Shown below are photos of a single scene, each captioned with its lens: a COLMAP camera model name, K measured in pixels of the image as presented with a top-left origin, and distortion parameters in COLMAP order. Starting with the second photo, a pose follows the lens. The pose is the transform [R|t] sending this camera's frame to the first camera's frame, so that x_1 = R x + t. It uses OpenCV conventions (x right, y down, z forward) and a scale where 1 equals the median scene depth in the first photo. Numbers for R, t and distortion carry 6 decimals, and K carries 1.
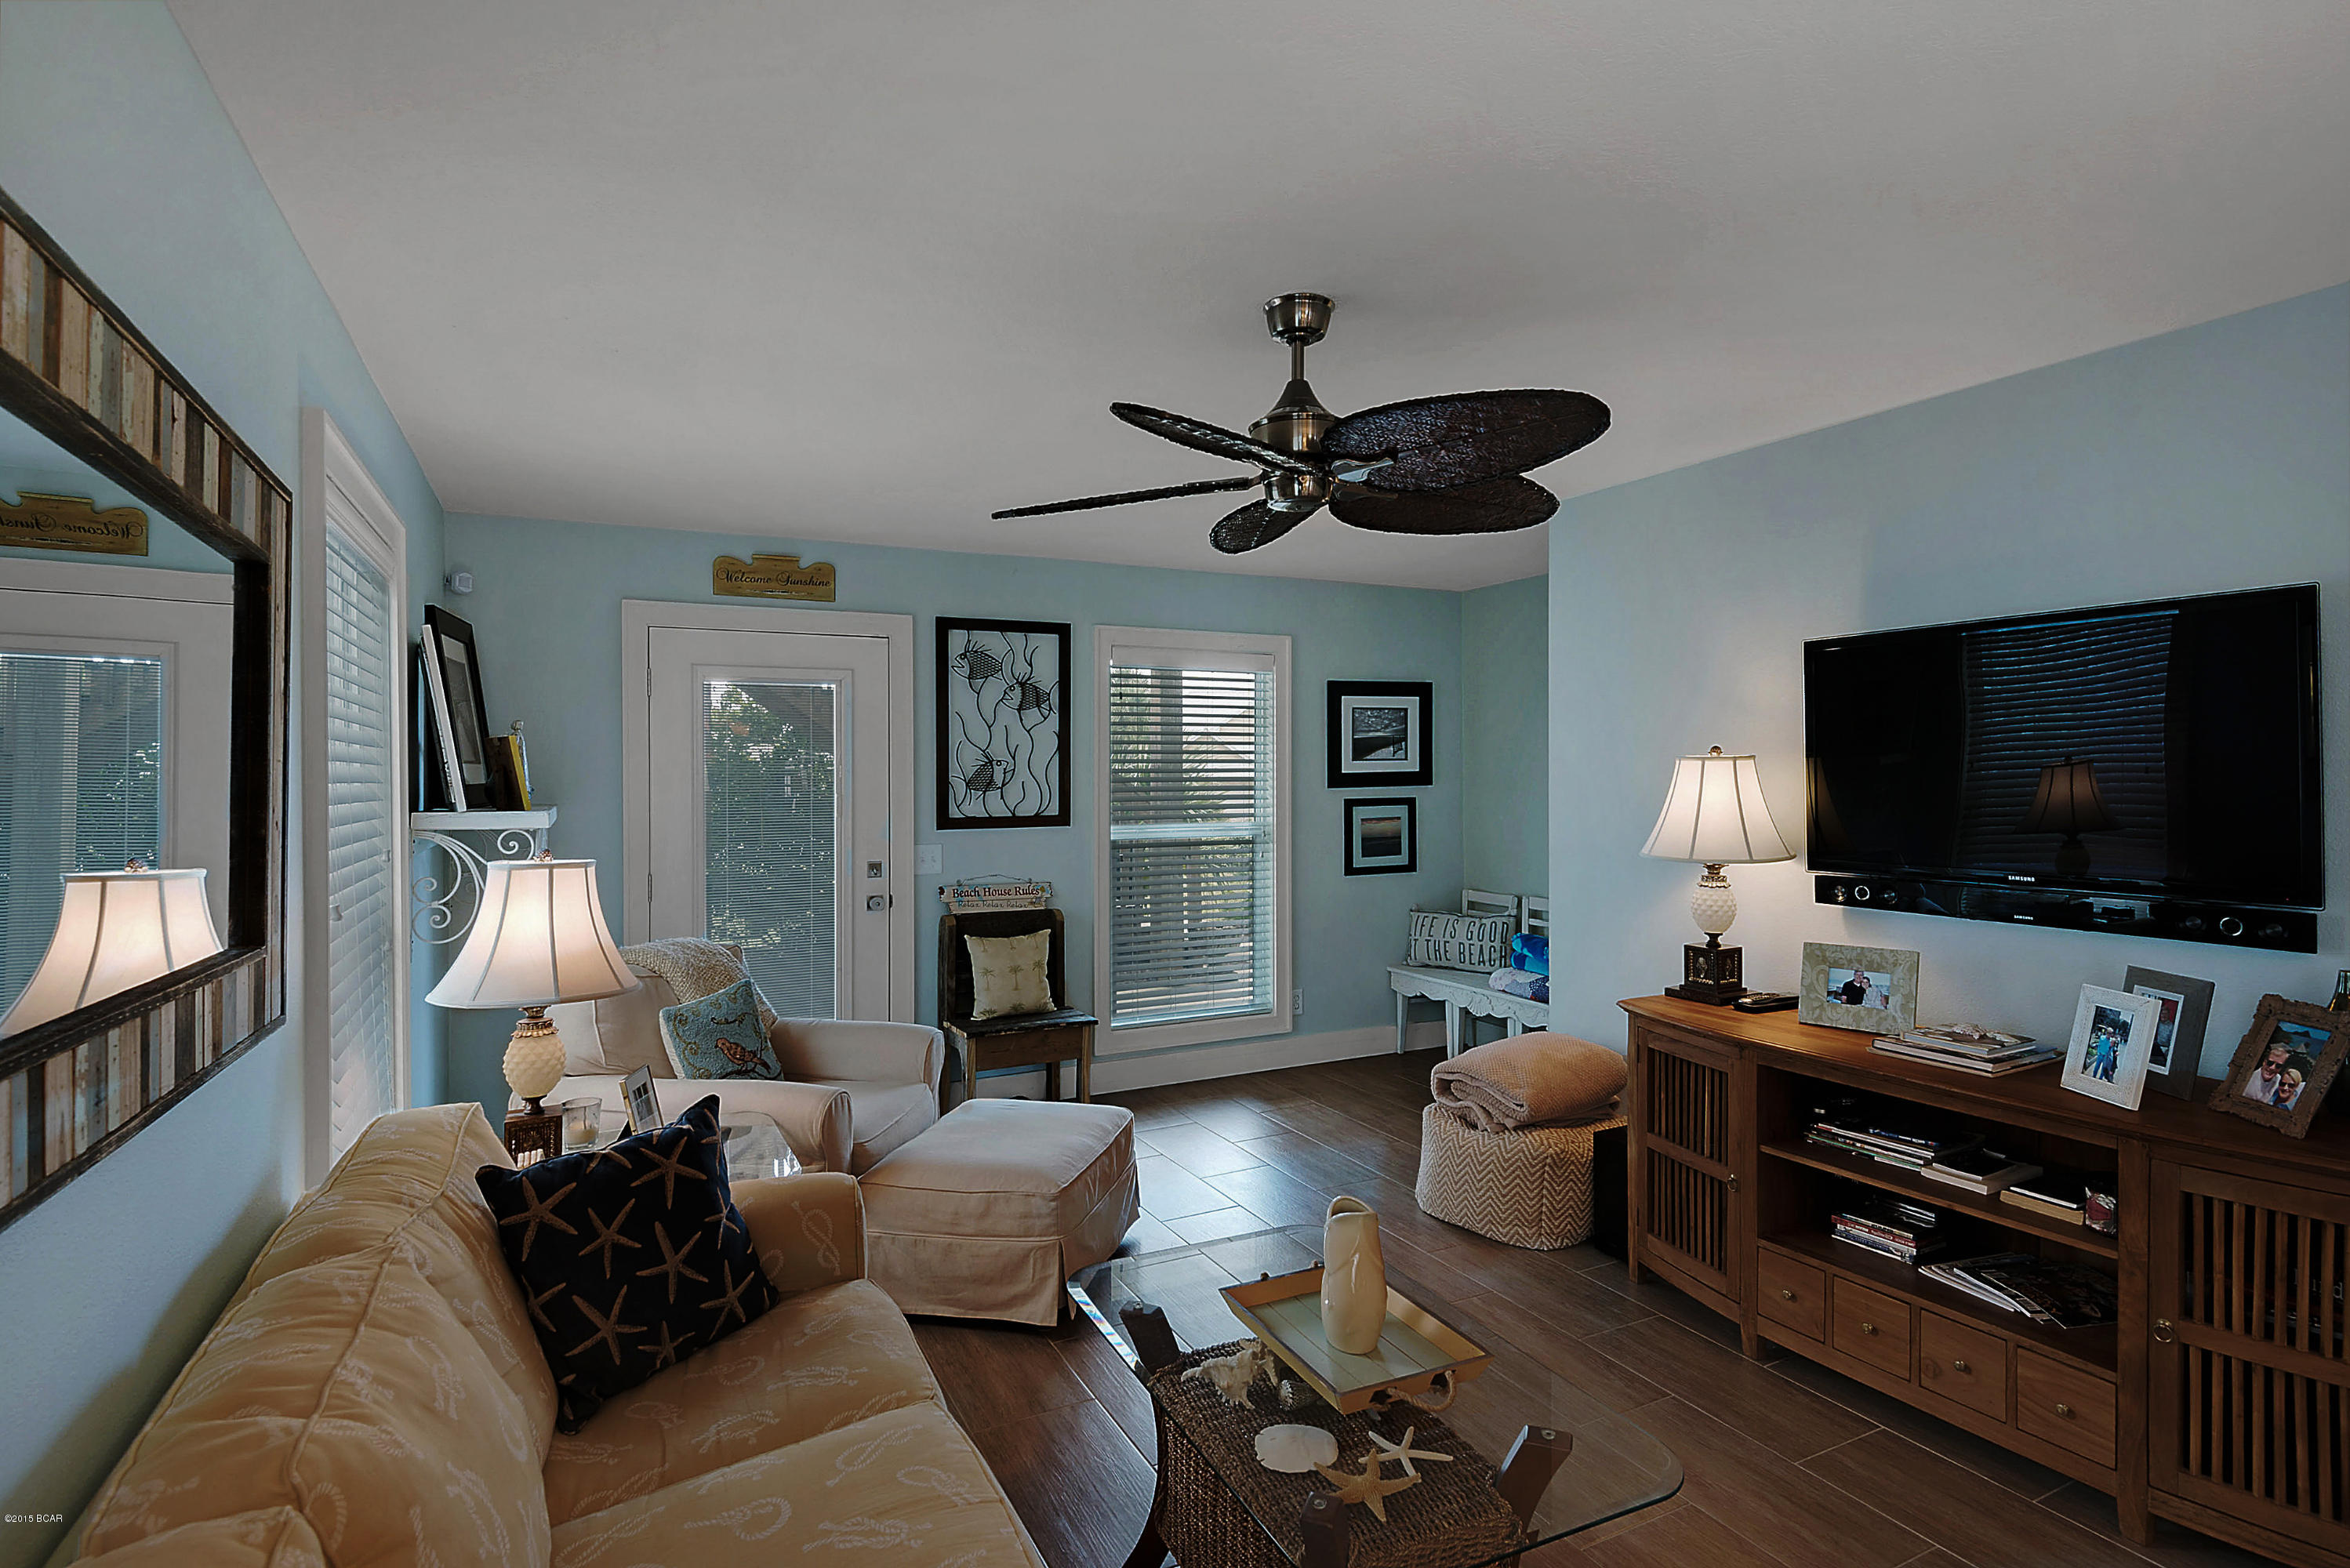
lens RADIAL K [[1175.6, 0, 1220.9], [0, 1175.6, 775.3], [0, 0, 1]] dist [0.017057, -0.001334]
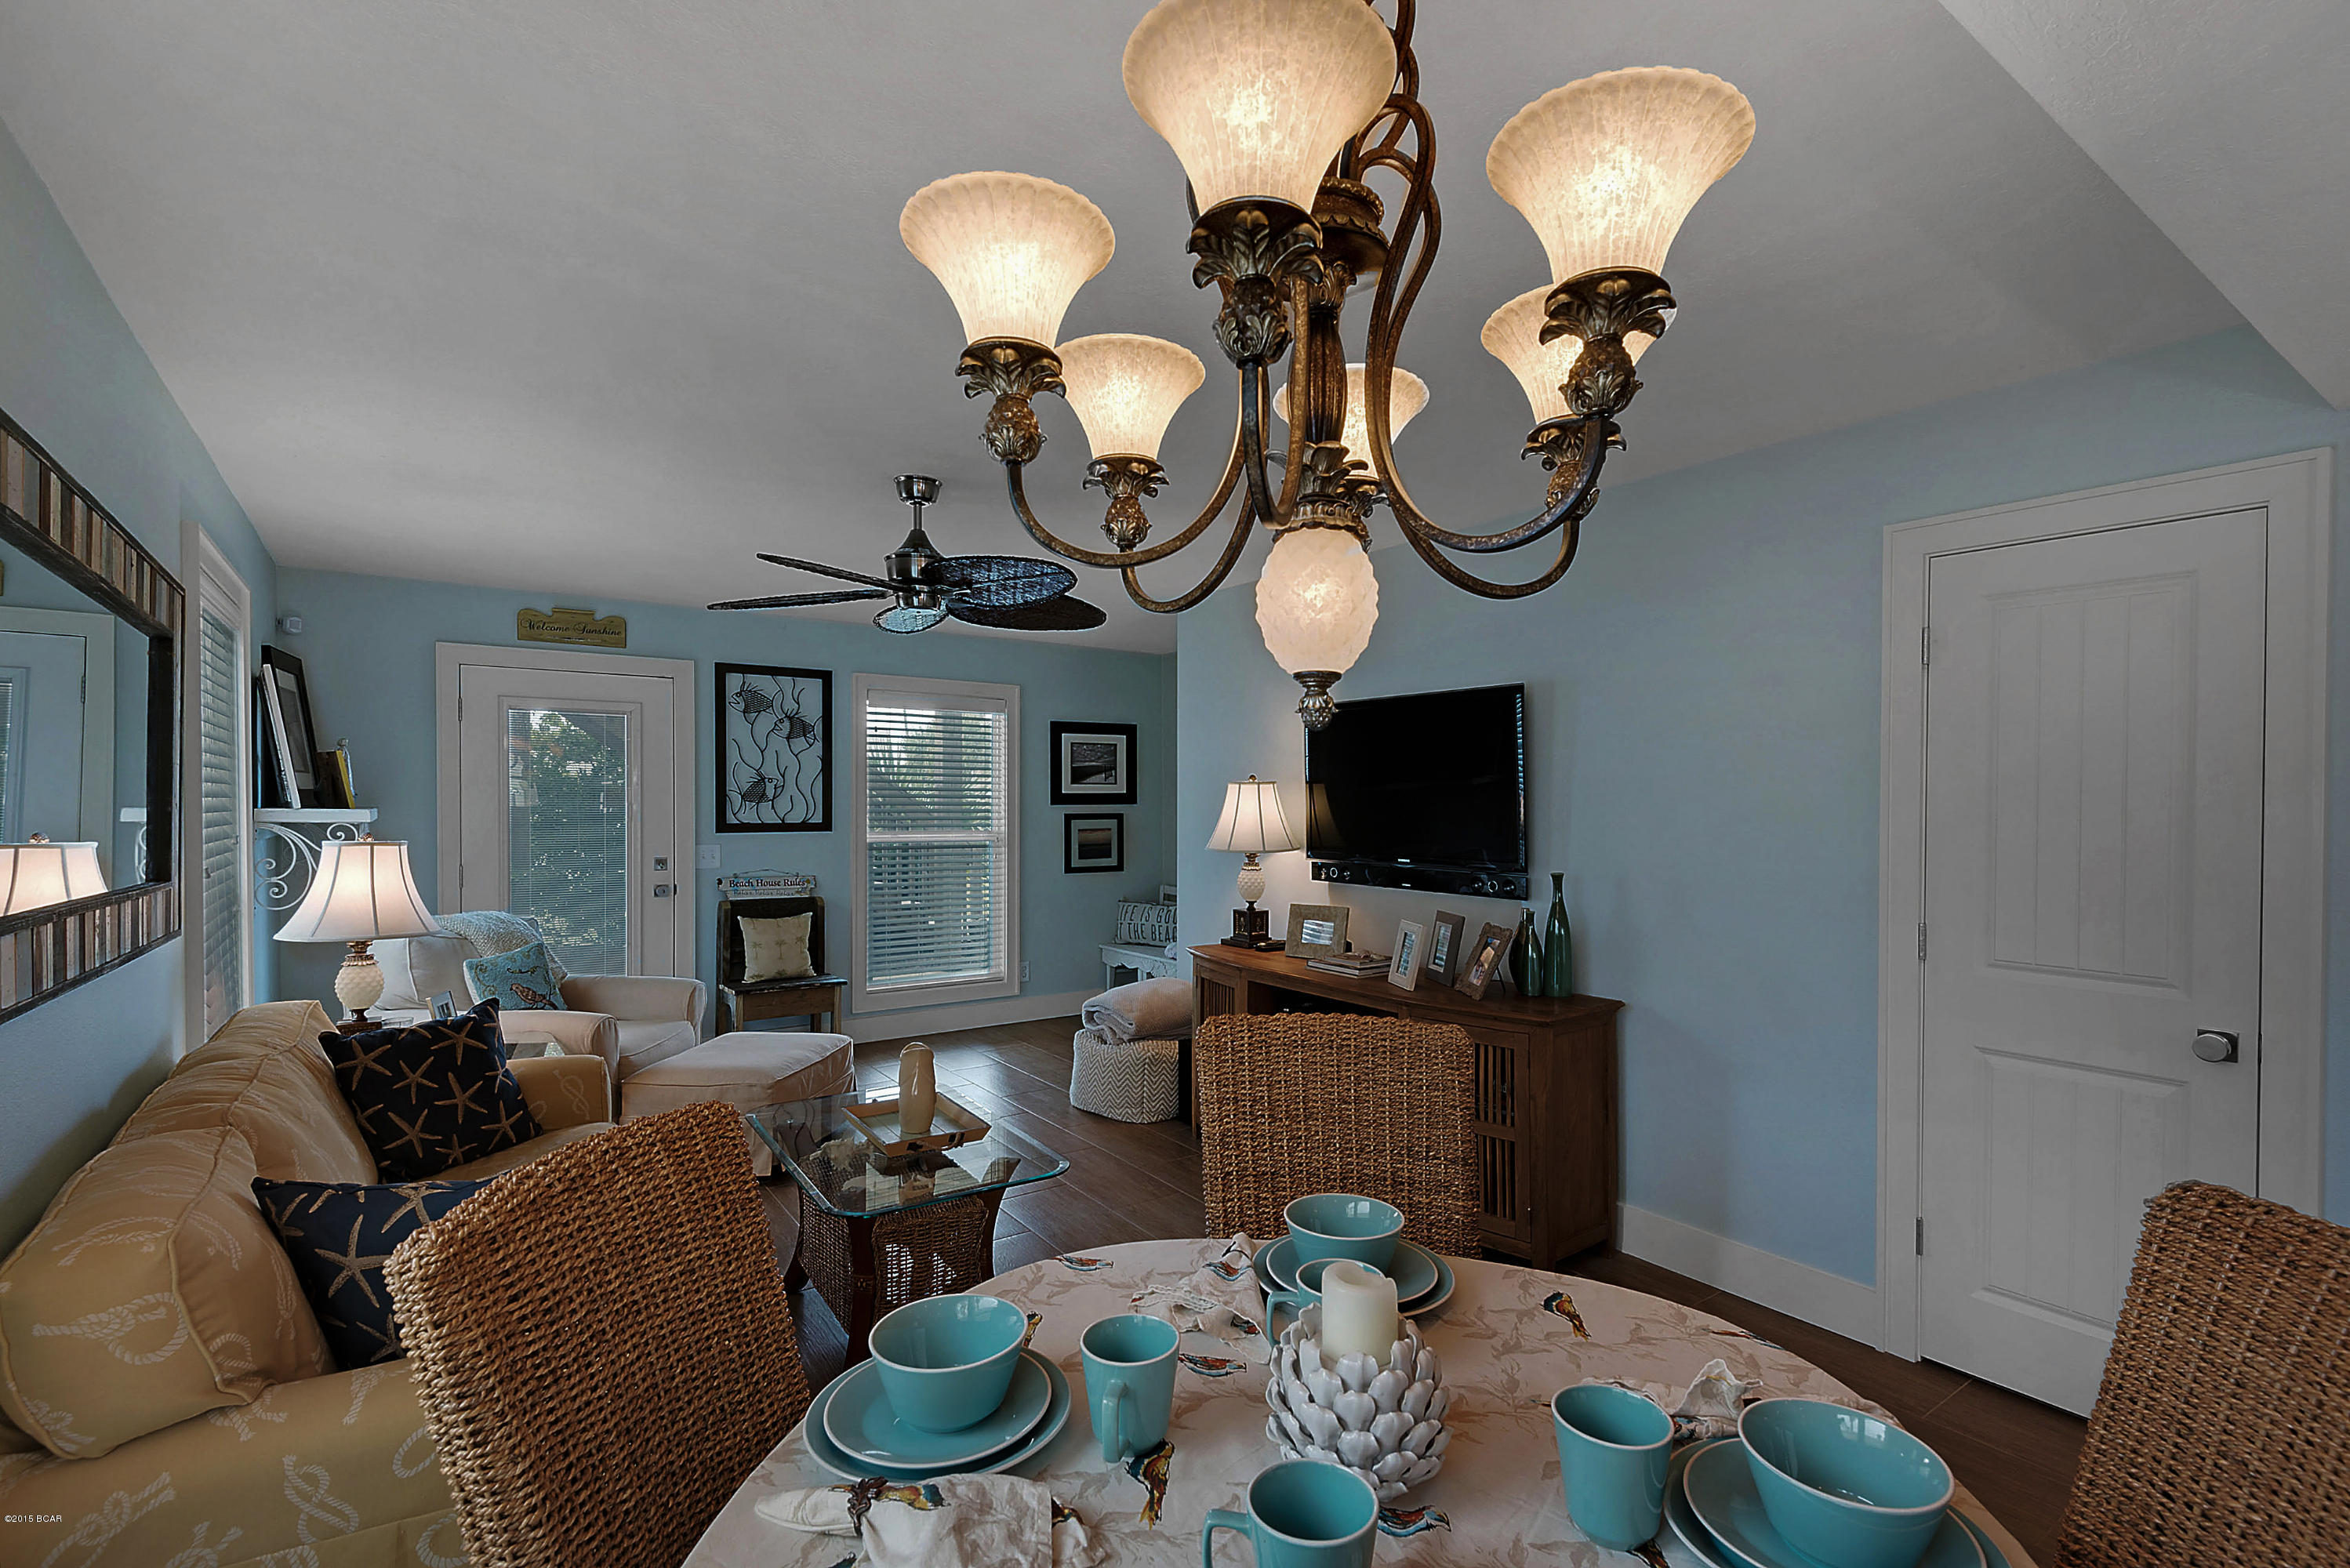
lens RADIAL K [[1067.2, 0, 1237.9], [0, 1067.2, 819.8], [0, 0, 1]] dist [0.008988, -0.005345]
pose [[0.986629, 0.010632, 0.162637, 0.171495], [-0.013419, 0.999781, 0.016046, 0.009562], [-0.162431, -0.018013, 0.986555, -0.300025]]
